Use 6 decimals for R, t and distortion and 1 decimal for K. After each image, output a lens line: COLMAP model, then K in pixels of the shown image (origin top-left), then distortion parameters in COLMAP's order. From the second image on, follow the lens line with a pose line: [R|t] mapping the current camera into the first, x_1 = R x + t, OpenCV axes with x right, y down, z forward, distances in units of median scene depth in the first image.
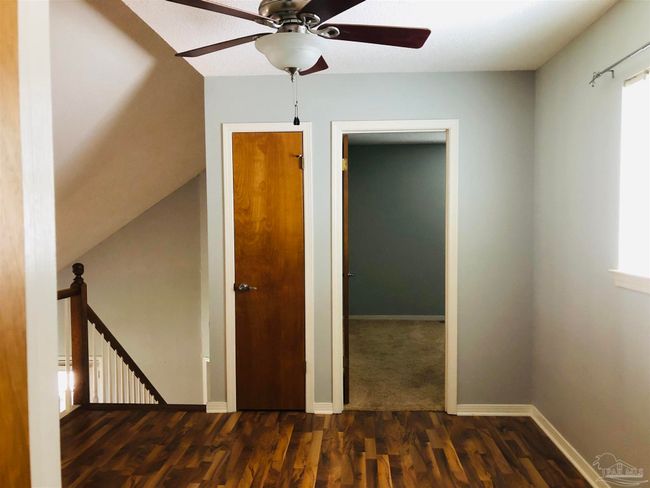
lens RADIAL K [[520.6, 0, 325.0], [0, 520.6, 244.0], [0, 0, 1]] dist [0.012894, -0.008606]
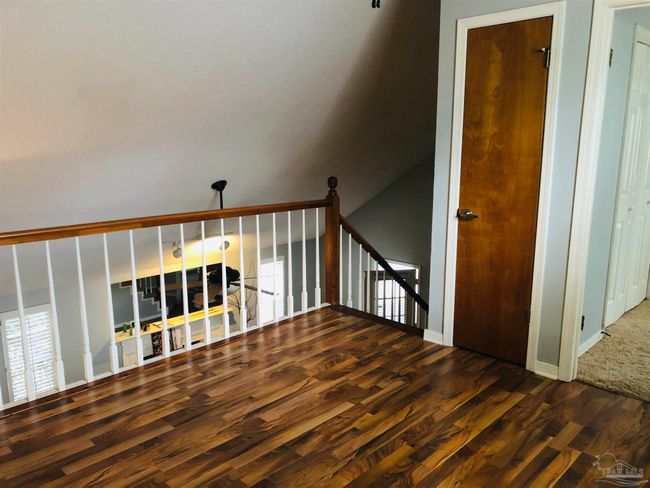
lens RADIAL K [[520.6, 0, 325.0], [0, 520.6, 244.0], [0, 0, 1]] dist [0.012894, -0.008606]
pose [[0.761984, 0.133594, -0.633667, 0.226737], [-0.029043, 0.984556, 0.172646, -0.011875], [0.646944, -0.113149, 0.754096, 0.178785]]
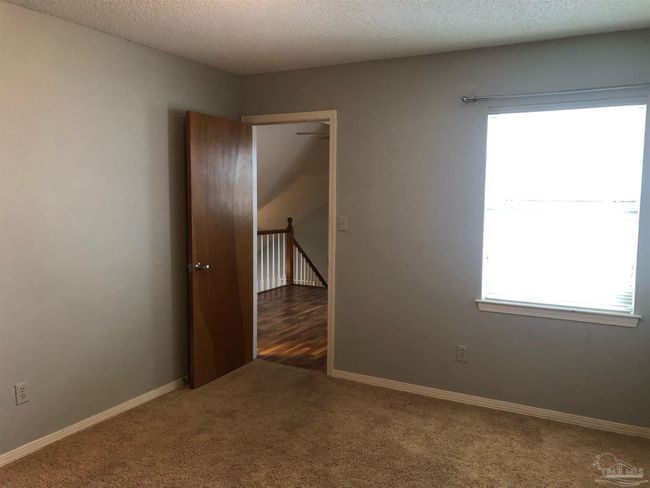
lens RADIAL K [[520.6, 0, 325.0], [0, 520.6, 244.0], [0, 0, 1]] dist [0.012894, -0.008606]
pose [[0.908629, 0.046176, -0.415044, 0.601306], [-0.025111, 0.998111, 0.056072, 0.022904], [0.416849, -0.040526, 0.908072, -0.971602]]
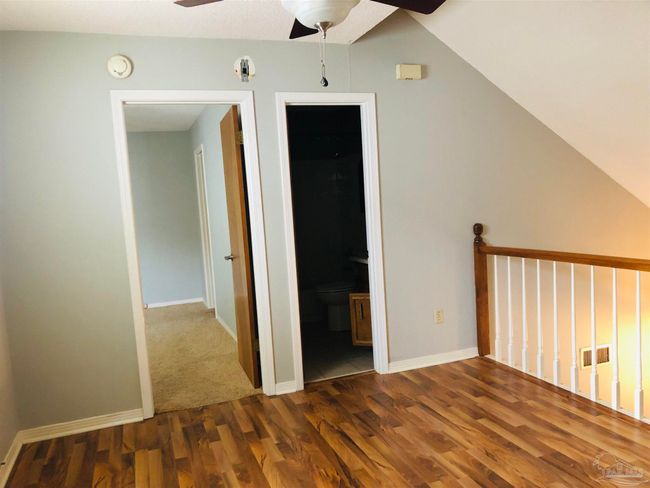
lens RADIAL K [[520.6, 0, 325.0], [0, 520.6, 244.0], [0, 0, 1]] dist [0.012894, -0.008606]
pose [[-0.912857, 0.093626, -0.397400, 0.180148], [0.051027, 0.991882, 0.116472, -0.033619], [0.405079, 0.086044, -0.910224, 1.185244]]
